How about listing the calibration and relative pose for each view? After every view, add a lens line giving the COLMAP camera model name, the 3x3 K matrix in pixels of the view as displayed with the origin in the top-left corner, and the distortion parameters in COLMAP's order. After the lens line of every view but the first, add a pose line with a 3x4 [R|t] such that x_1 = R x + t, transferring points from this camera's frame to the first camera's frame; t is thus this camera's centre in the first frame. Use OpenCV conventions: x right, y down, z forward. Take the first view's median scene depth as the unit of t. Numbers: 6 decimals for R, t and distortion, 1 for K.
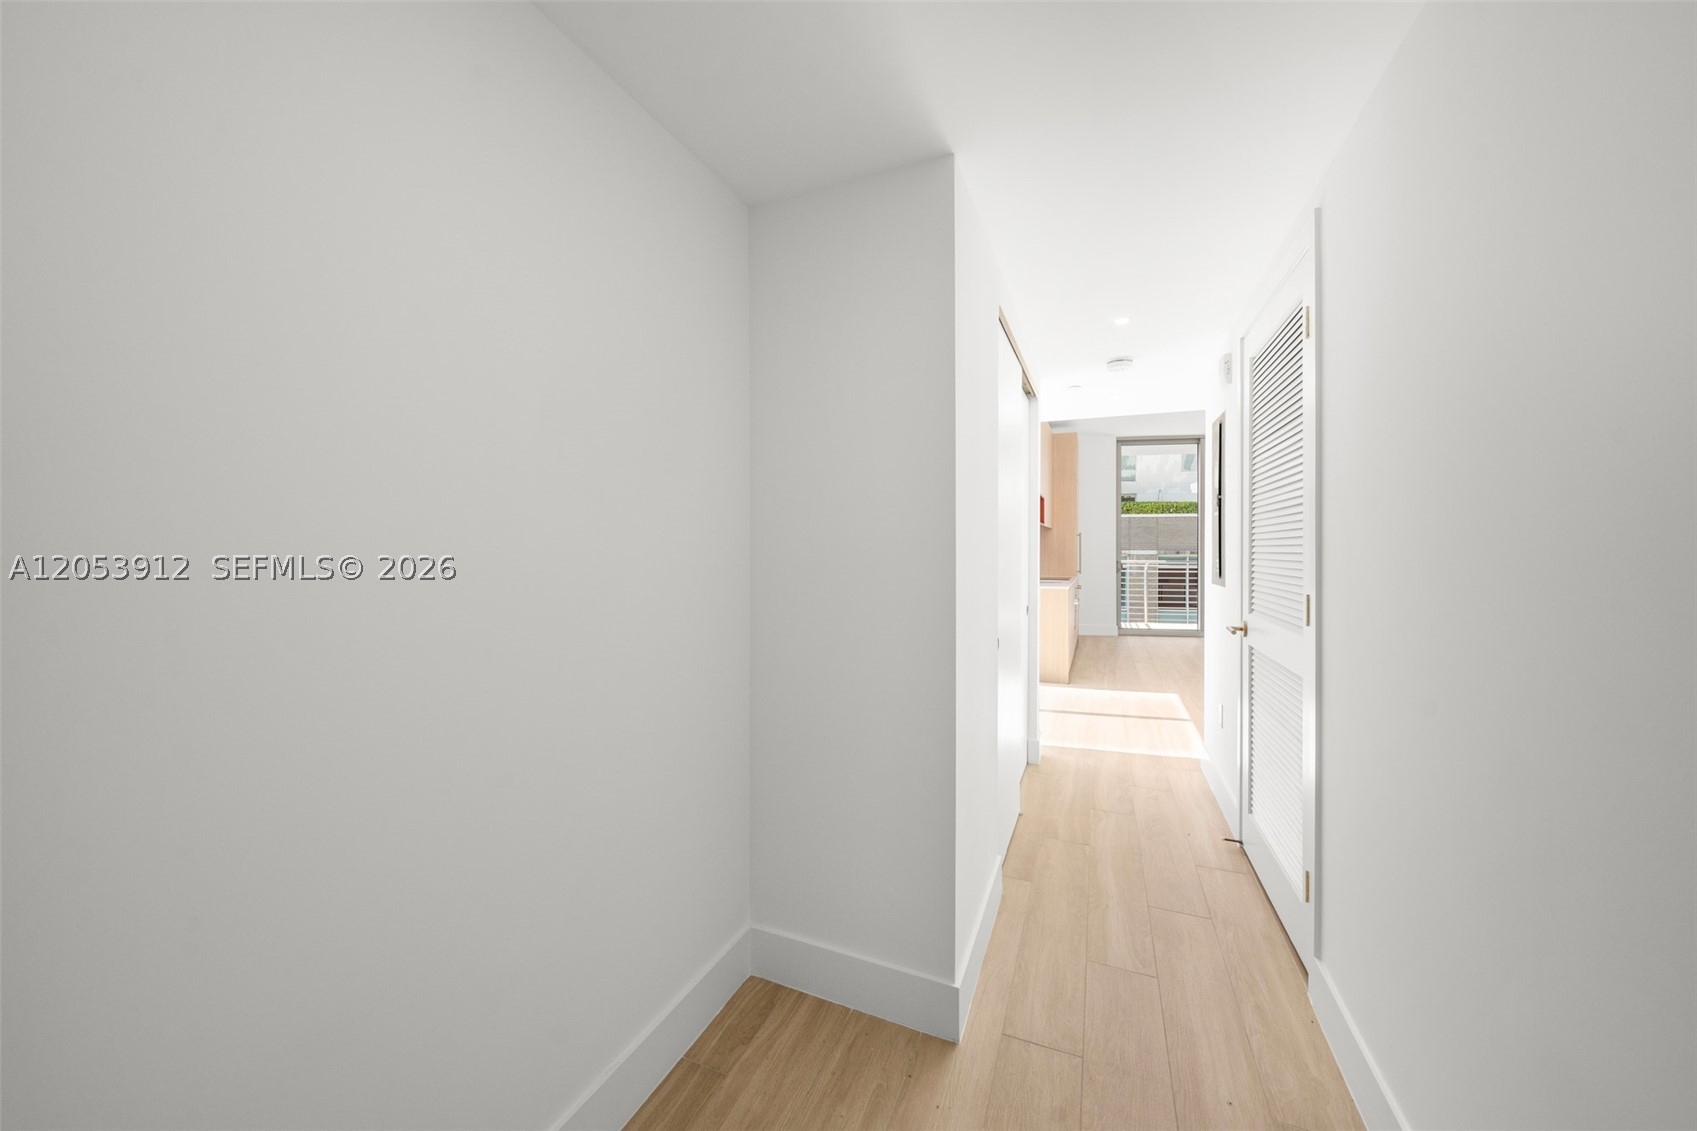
lens RADIAL K [[620.5, 0, 841.2], [0, 620.5, 555.9], [0, 0, 1]] dist [-0.006216, 0.000098]
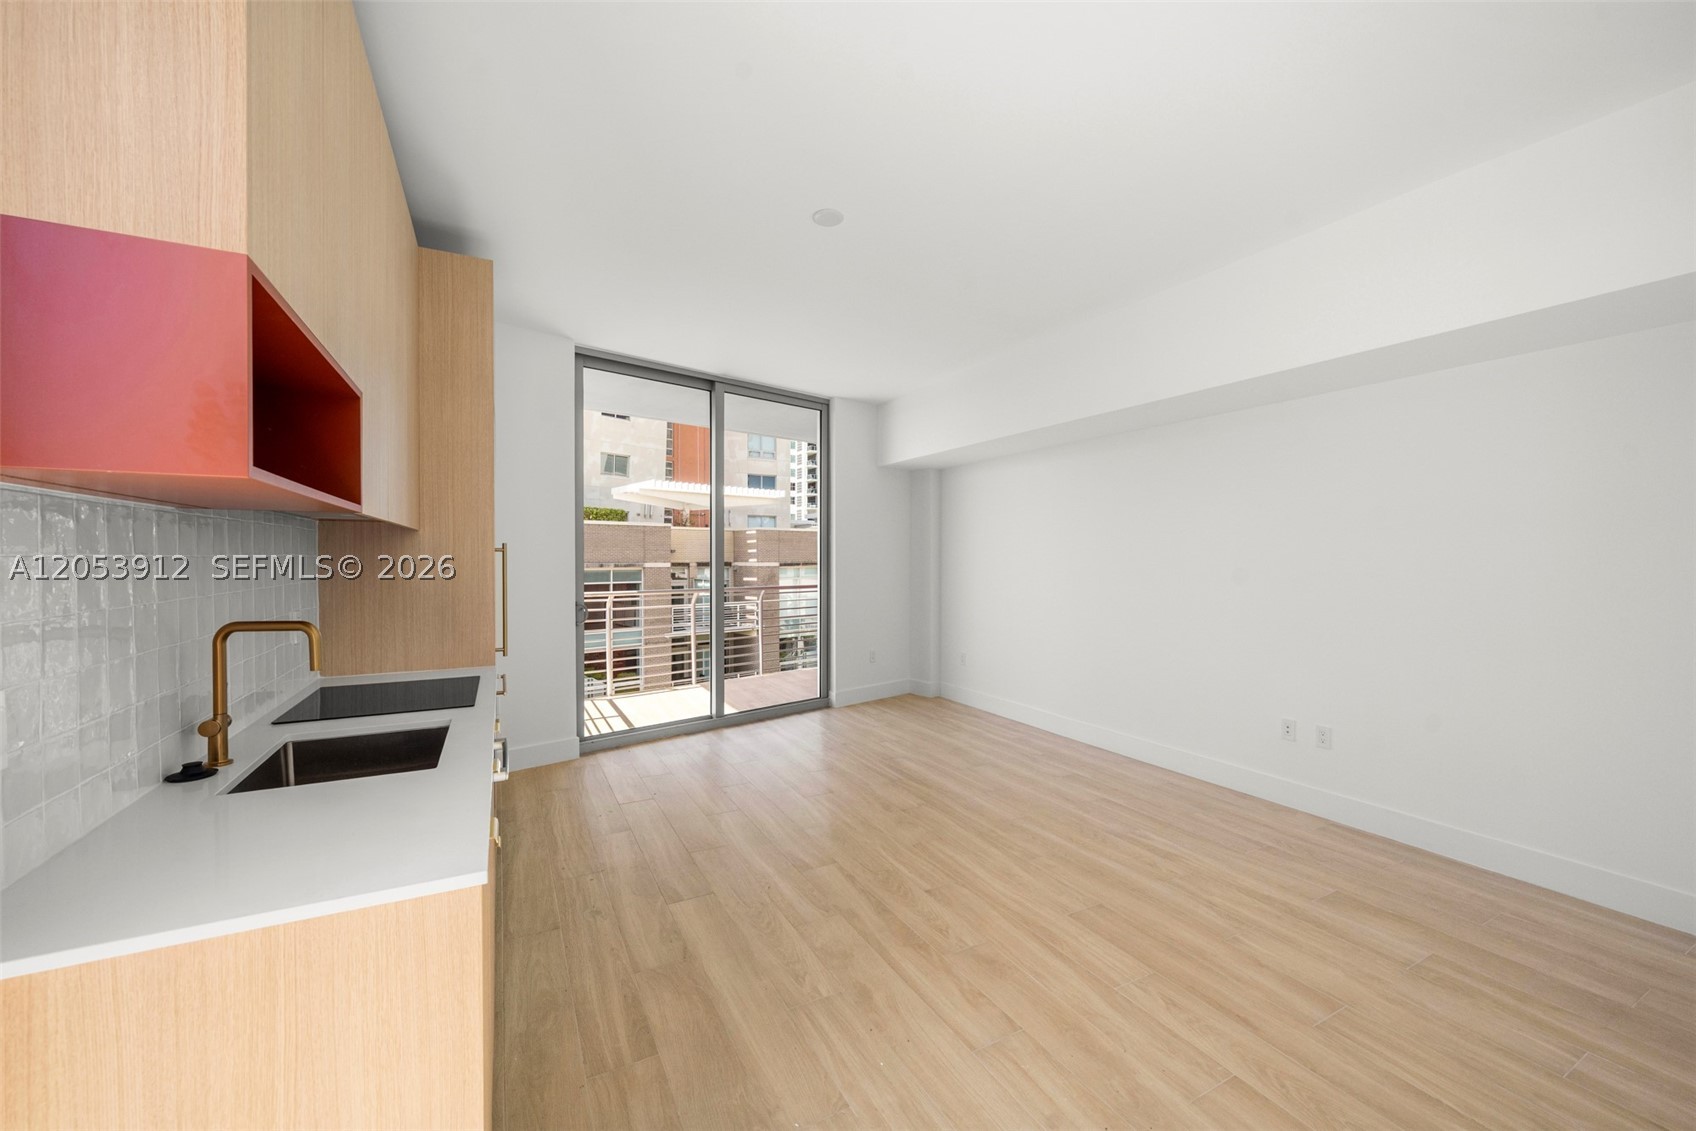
lens RADIAL K [[647.0, 0, 848.0], [0, 647.0, 565.5], [0, 0, 1]] dist [-0.001581, -0.000194]
pose [[0.629952, -0.006553, 0.776607, 0.155176], [0.005658, 0.999977, 0.003849, -0.018394], [-0.776614, 0.001969, 0.629974, 0.431397]]
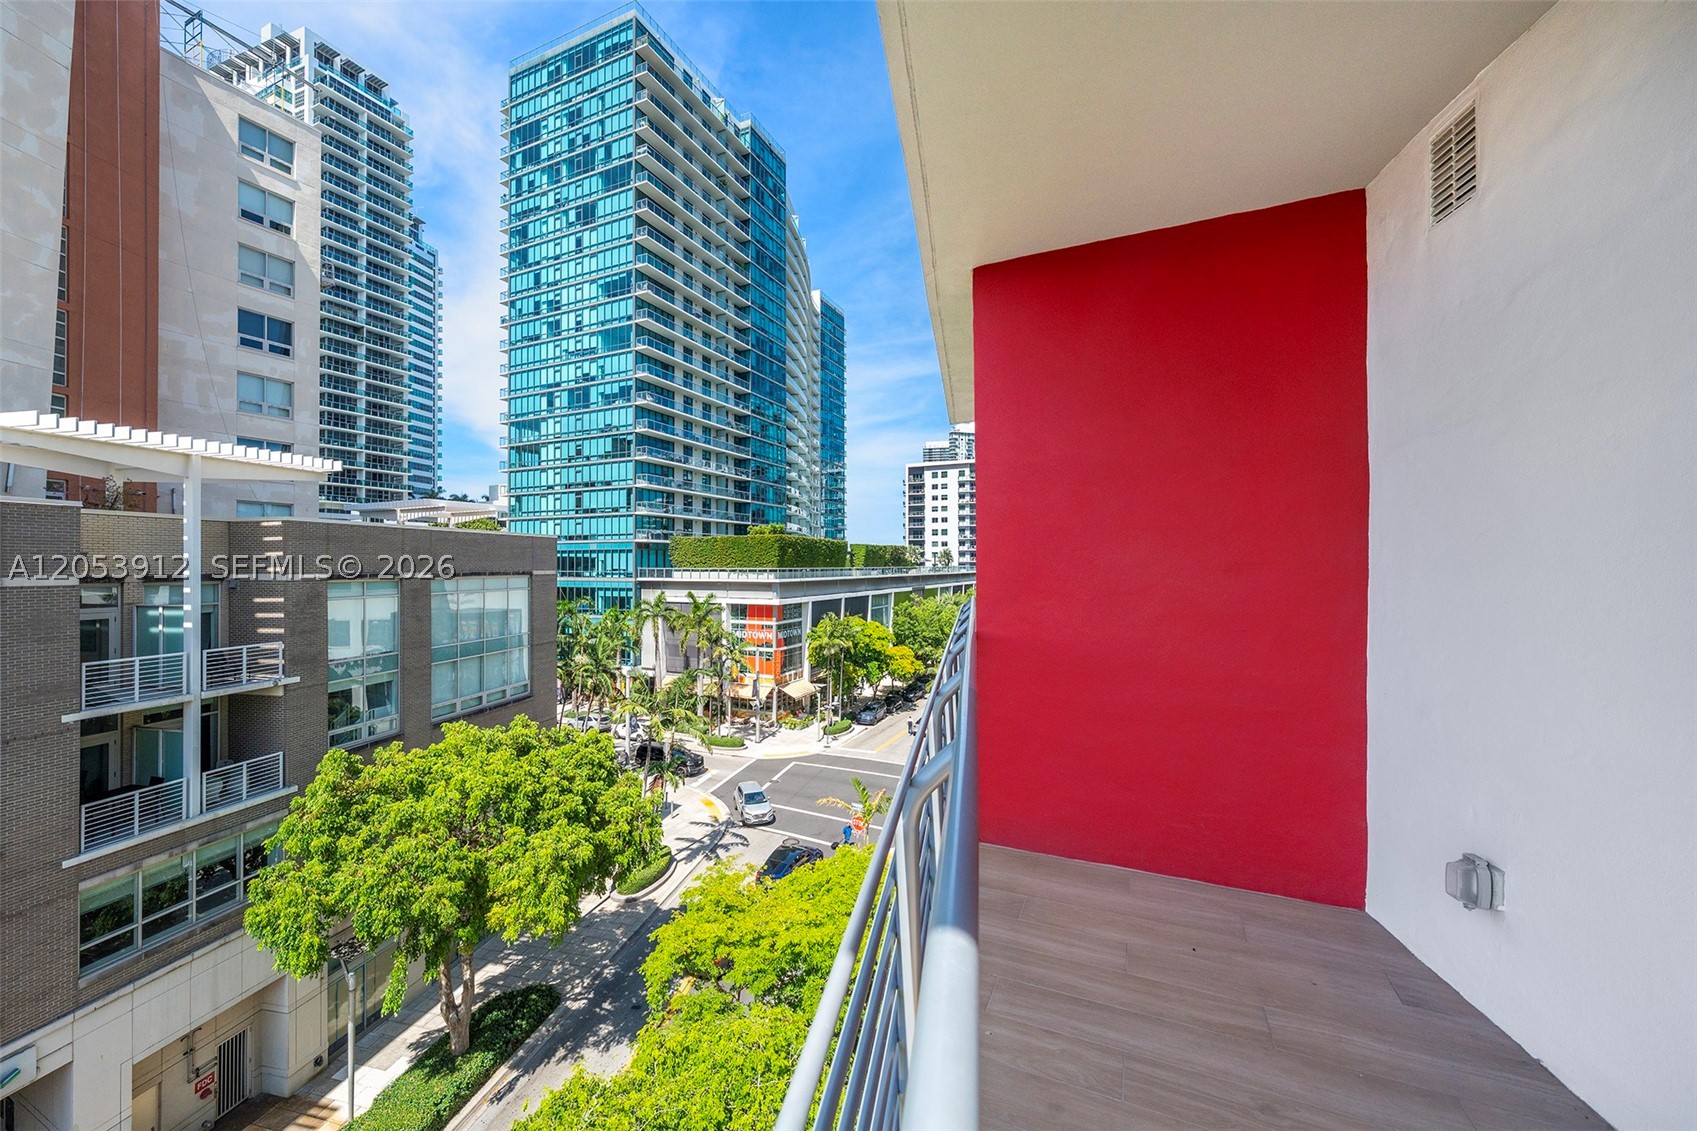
lens RADIAL K [[648.7, 0, 841.0], [0, 648.7, 558.3], [0, 0, 1]] dist [-0.000700, -0.000433]
pose [[0.048439, 0.012245, 0.998751, 0.442081], [0.013698, 0.999823, -0.012923, -0.021585], [-0.998732, 0.014307, 0.048262, 0.945765]]
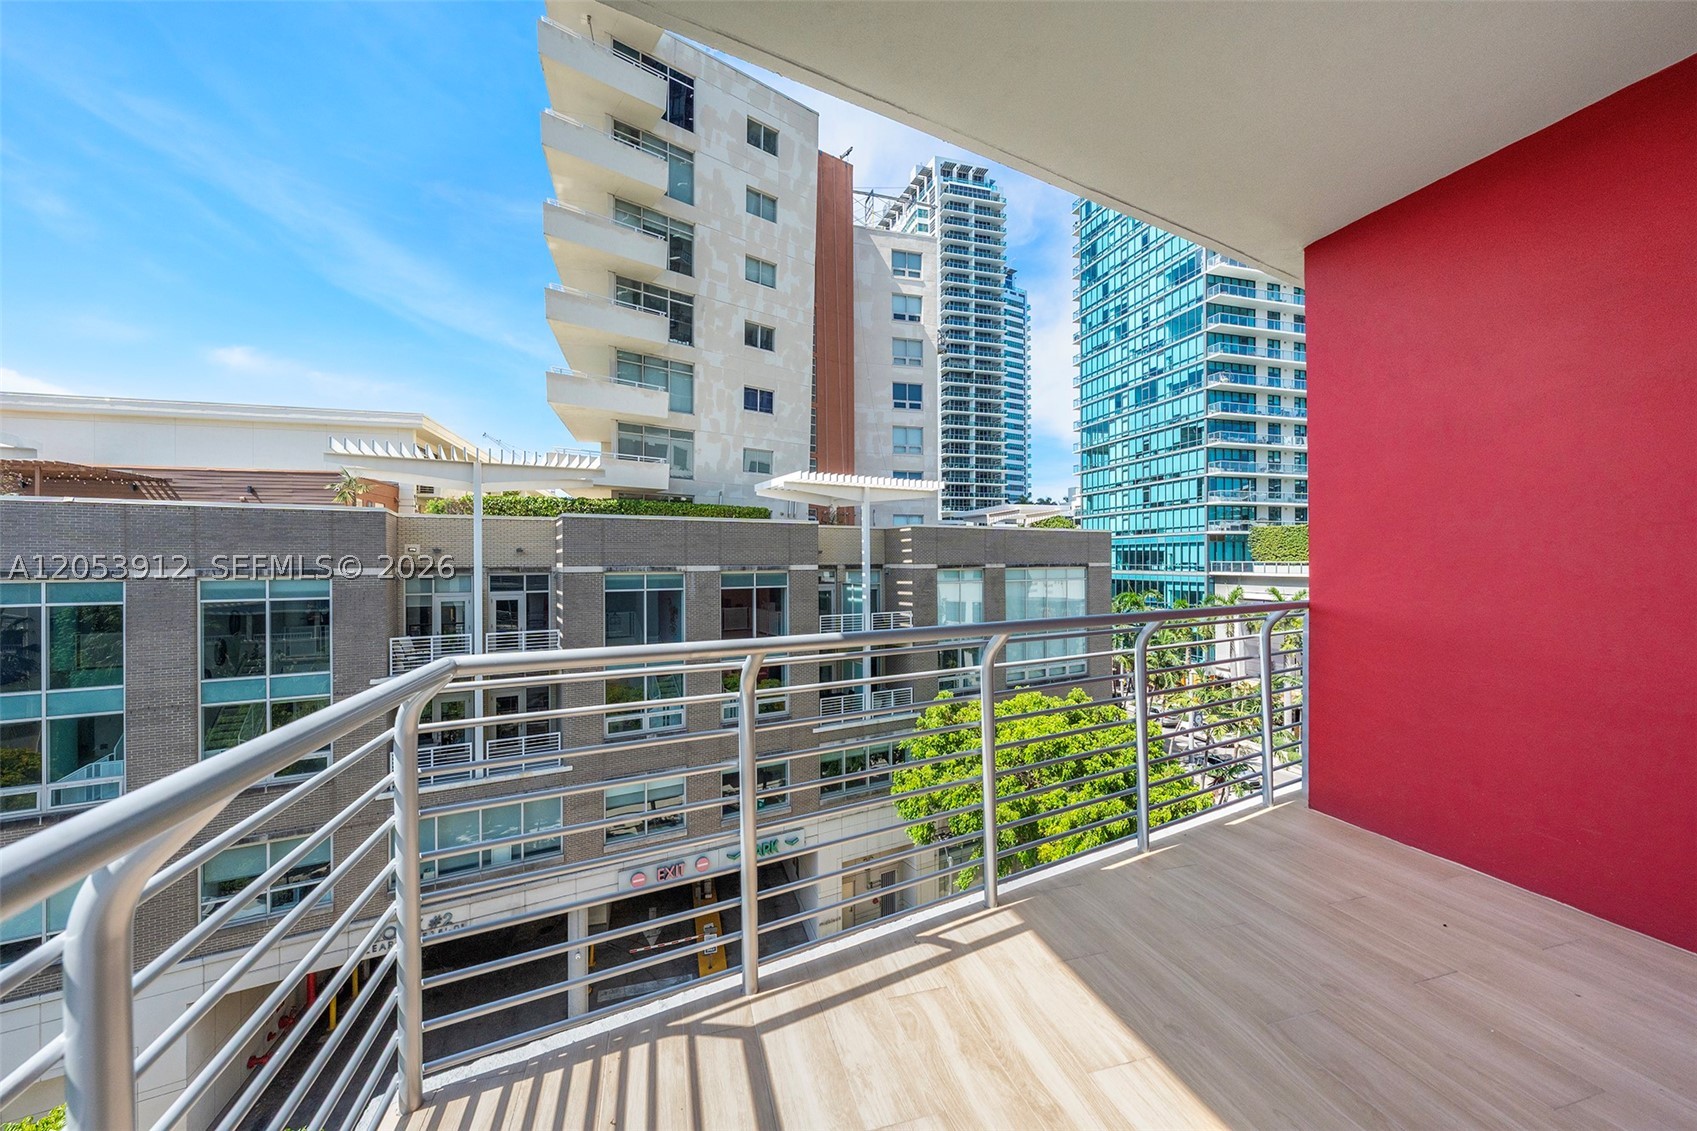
lens RADIAL K [[620.5, 0, 841.2], [0, 620.5, 555.9], [0, 0, 1]] dist [-0.006216, 0.000098]
pose [[0.779446, 0.002621, 0.626464, 0.396521], [0.011621, 0.999759, -0.018642, -0.013746], [-0.626361, 0.021811, 0.779228, 0.833774]]
